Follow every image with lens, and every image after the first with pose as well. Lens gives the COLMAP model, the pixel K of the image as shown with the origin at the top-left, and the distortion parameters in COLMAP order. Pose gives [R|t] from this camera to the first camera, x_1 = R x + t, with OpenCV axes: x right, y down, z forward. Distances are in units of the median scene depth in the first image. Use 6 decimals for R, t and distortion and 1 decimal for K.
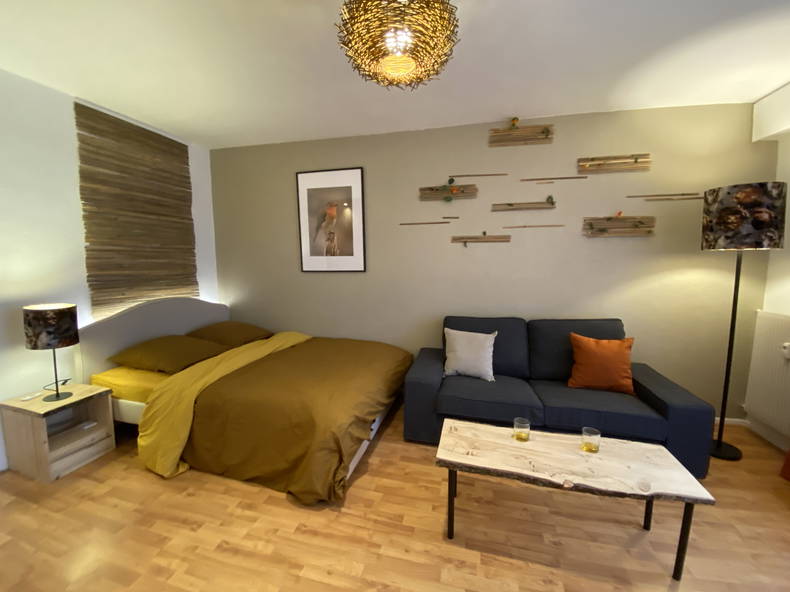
lens RADIAL K [[318.2, 0, 392.0], [0, 318.2, 295.1], [0, 0, 1]] dist [0.017821, -0.022237]
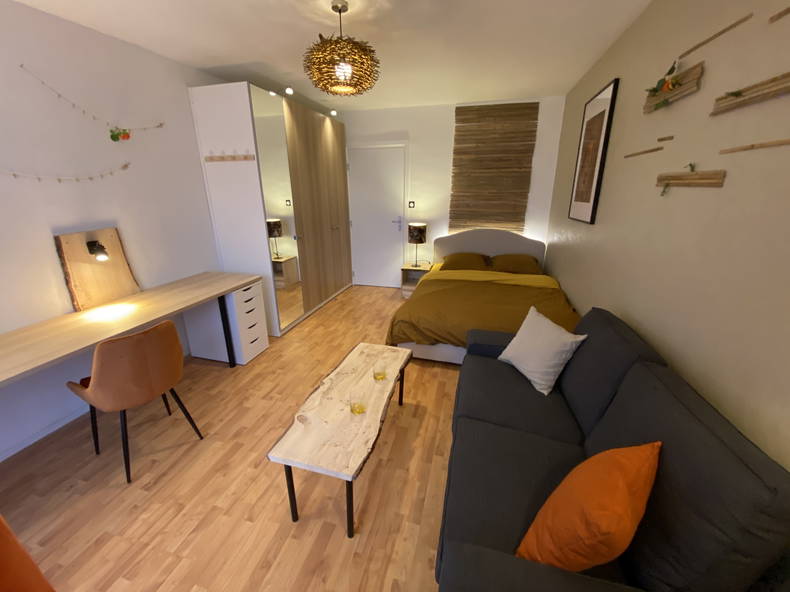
lens RADIAL K [[318.2, 0, 392.0], [0, 318.2, 295.1], [0, 0, 1]] dist [0.017821, -0.022237]
pose [[-0.010982, 0.311414, -0.950211, 0.829040], [-0.106102, 0.944541, 0.310782, -0.116187], [0.994295, 0.104232, 0.022669, 0.582099]]
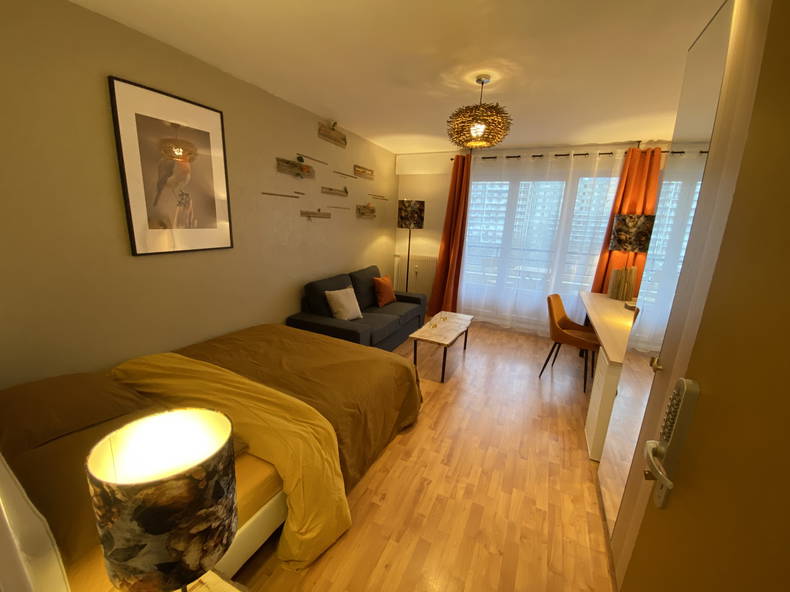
lens RADIAL K [[318.2, 0, 392.0], [0, 318.2, 295.1], [0, 0, 1]] dist [0.017821, -0.022237]
pose [[0.196524, -0.213104, 0.957061, -0.927328], [0.059134, 0.976895, 0.205378, -0.113515], [-0.978714, 0.016234, 0.204585, 0.494968]]
